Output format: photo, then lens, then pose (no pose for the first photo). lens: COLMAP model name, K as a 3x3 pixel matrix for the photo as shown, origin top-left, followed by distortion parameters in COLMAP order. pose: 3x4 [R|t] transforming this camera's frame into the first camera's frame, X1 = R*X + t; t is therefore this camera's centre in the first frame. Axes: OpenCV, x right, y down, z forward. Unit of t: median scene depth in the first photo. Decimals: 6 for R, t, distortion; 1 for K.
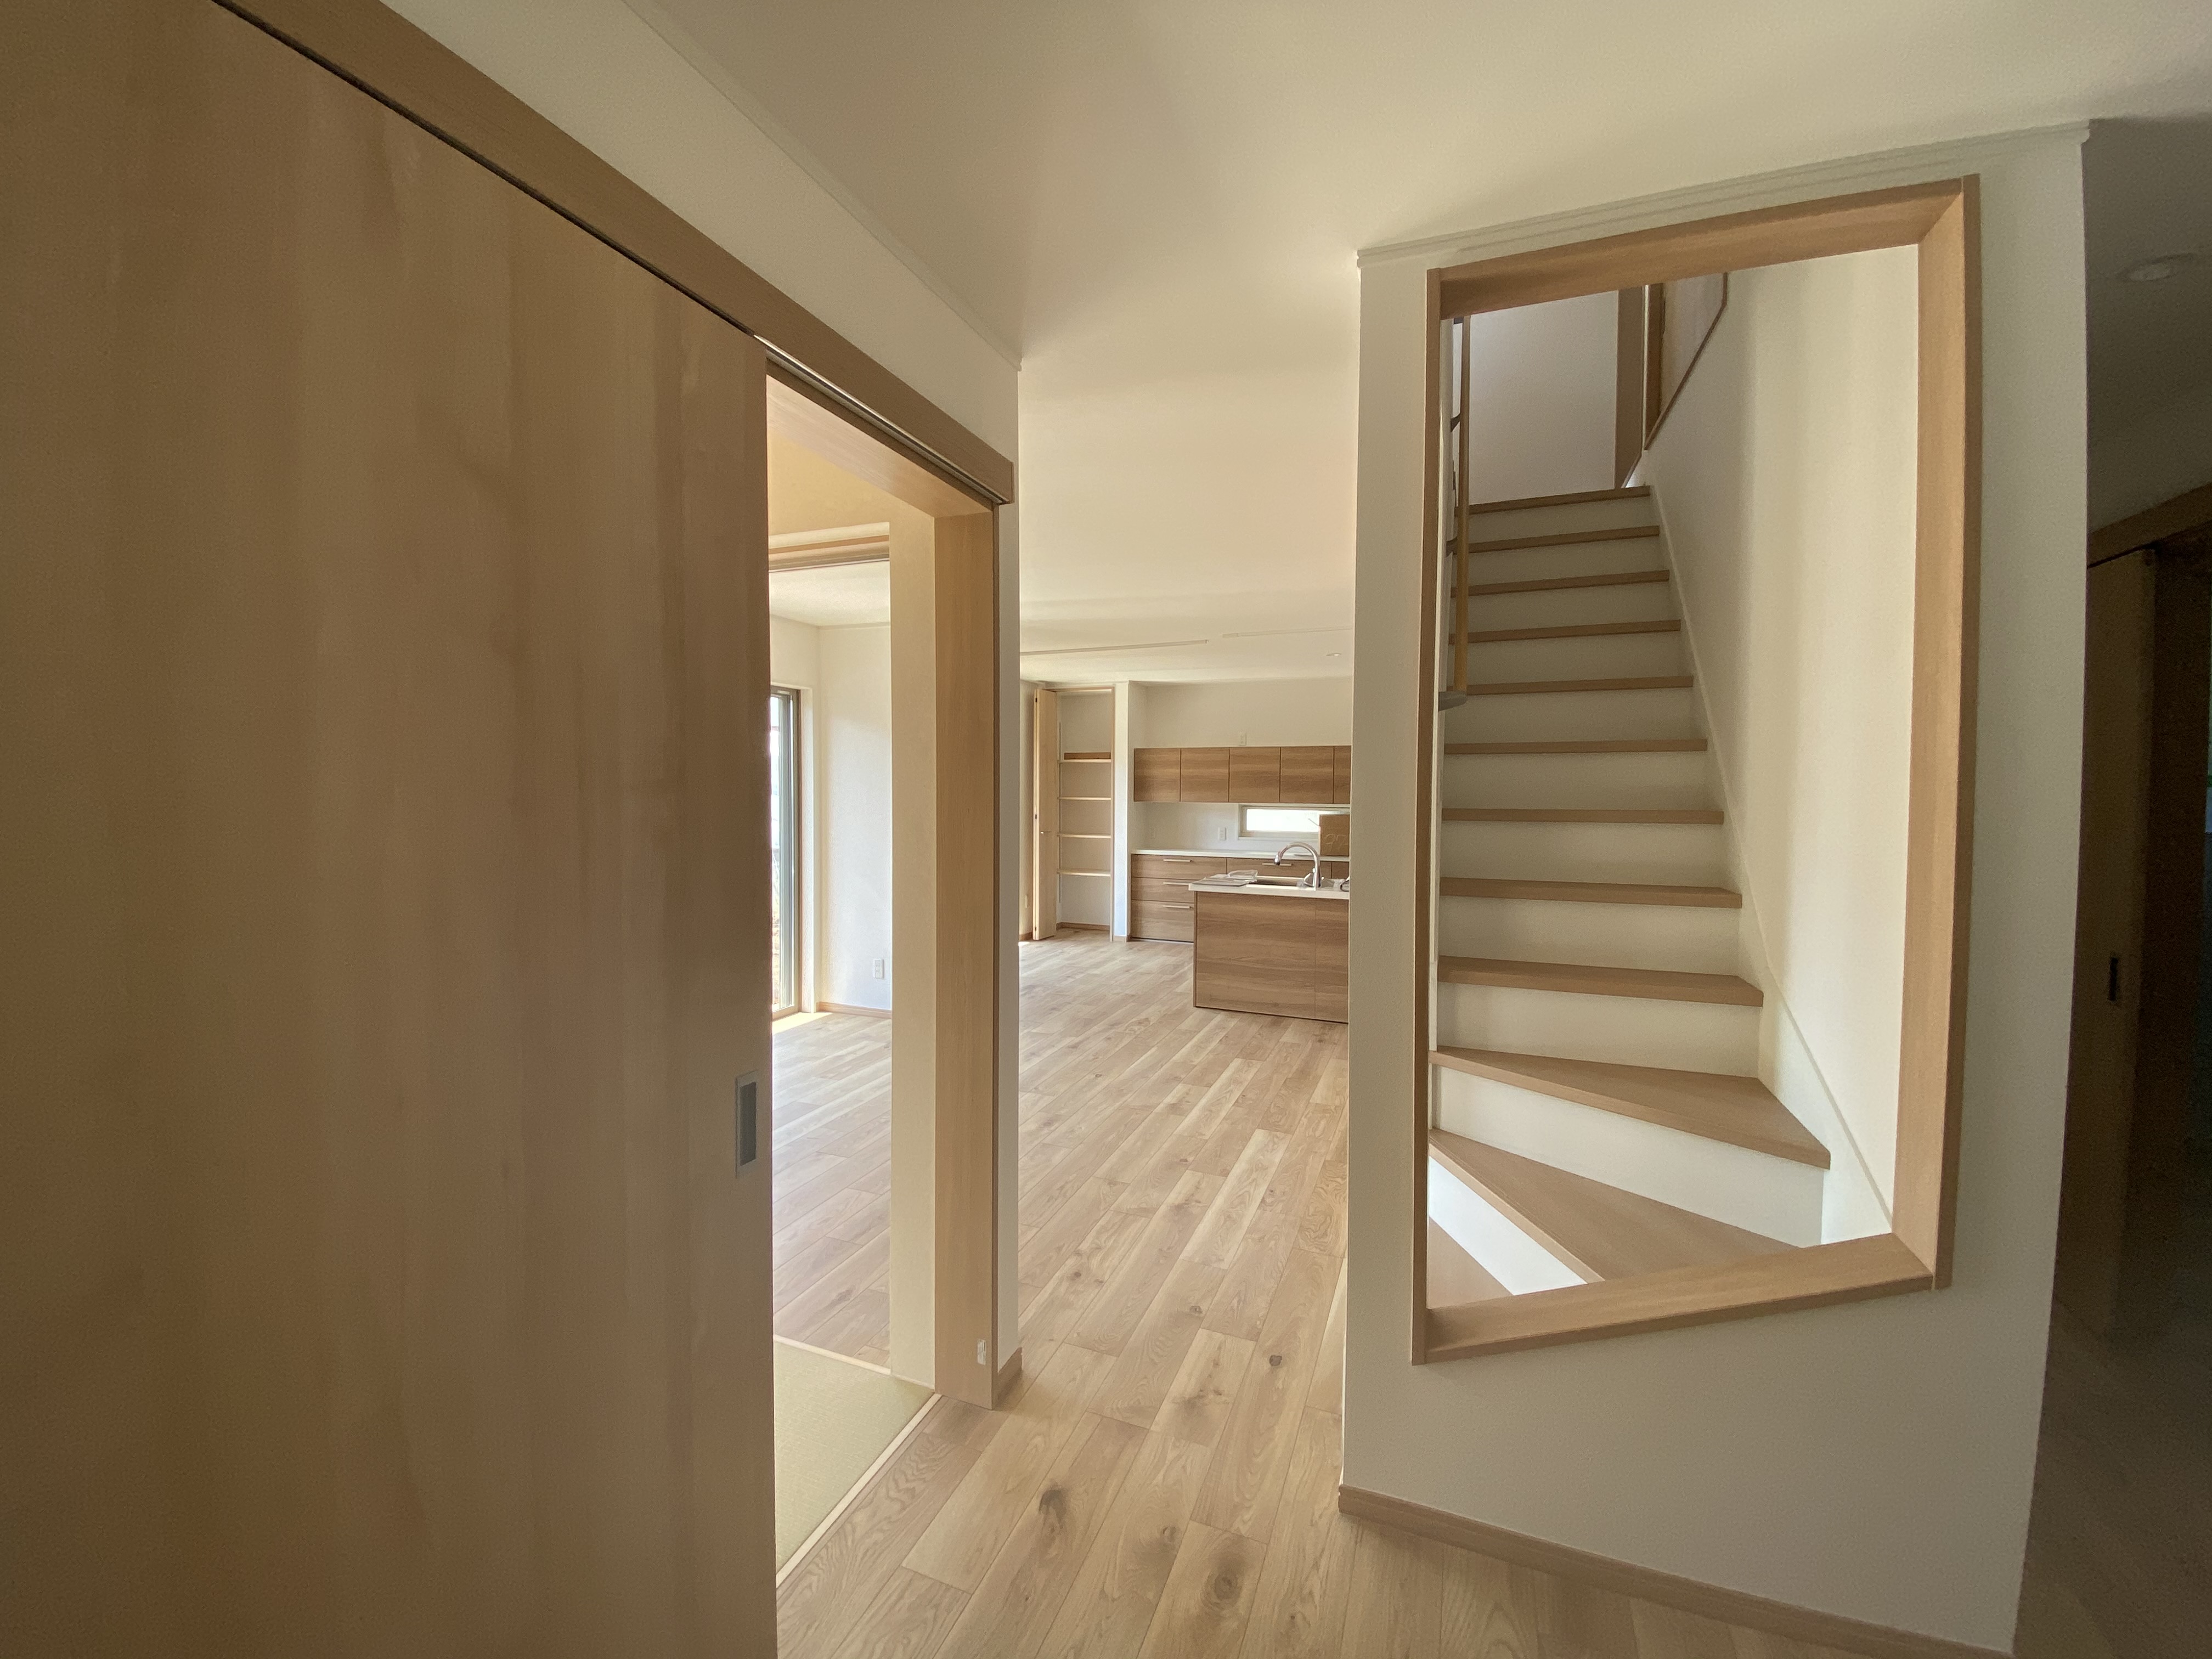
lens RADIAL K [[898.8, 0, 1103.7], [0, 898.8, 826.1], [0, 0, 1]] dist [-0.000295, -0.000004]
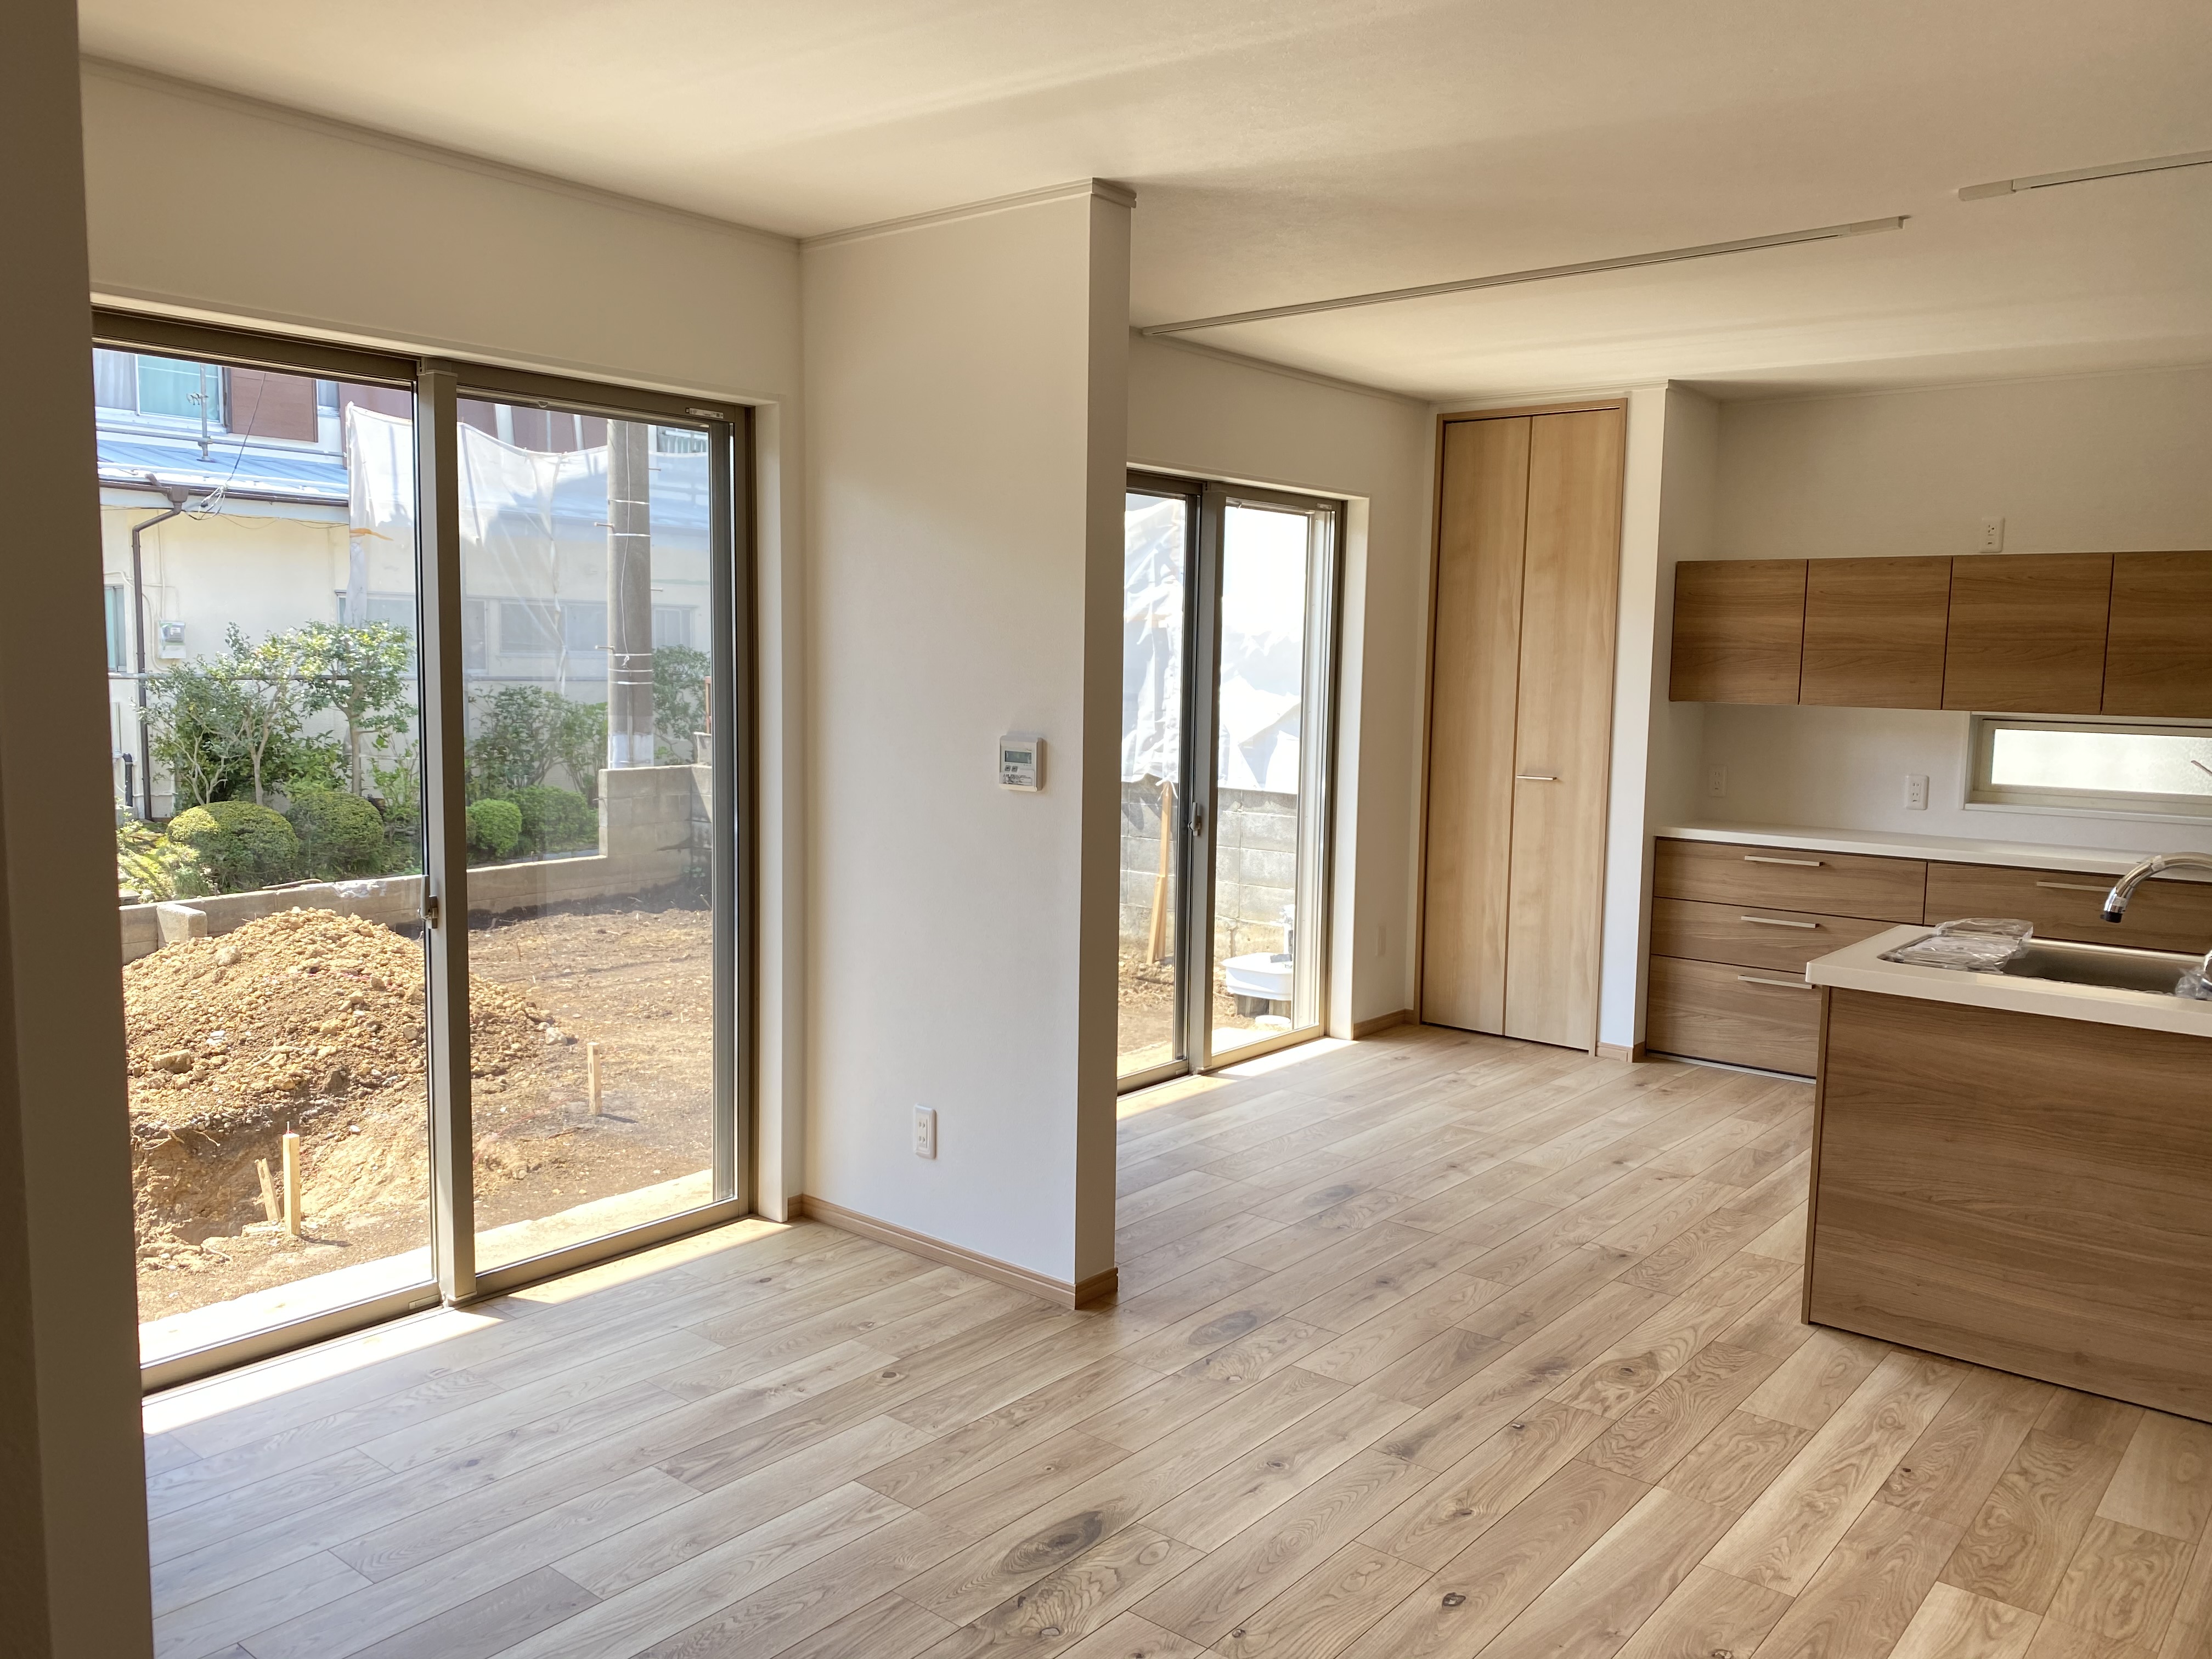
lens RADIAL K [[1674.6, 0, 1109.0], [0, 1674.6, 825.6], [0, 0, 1]] dist [0.038008, -0.063488]
pose [[0.951465, 0.042085, -0.304866, 0.036423], [-0.023629, 0.997672, 0.063977, -0.019753], [0.306848, -0.053669, 0.950244, 0.325802]]
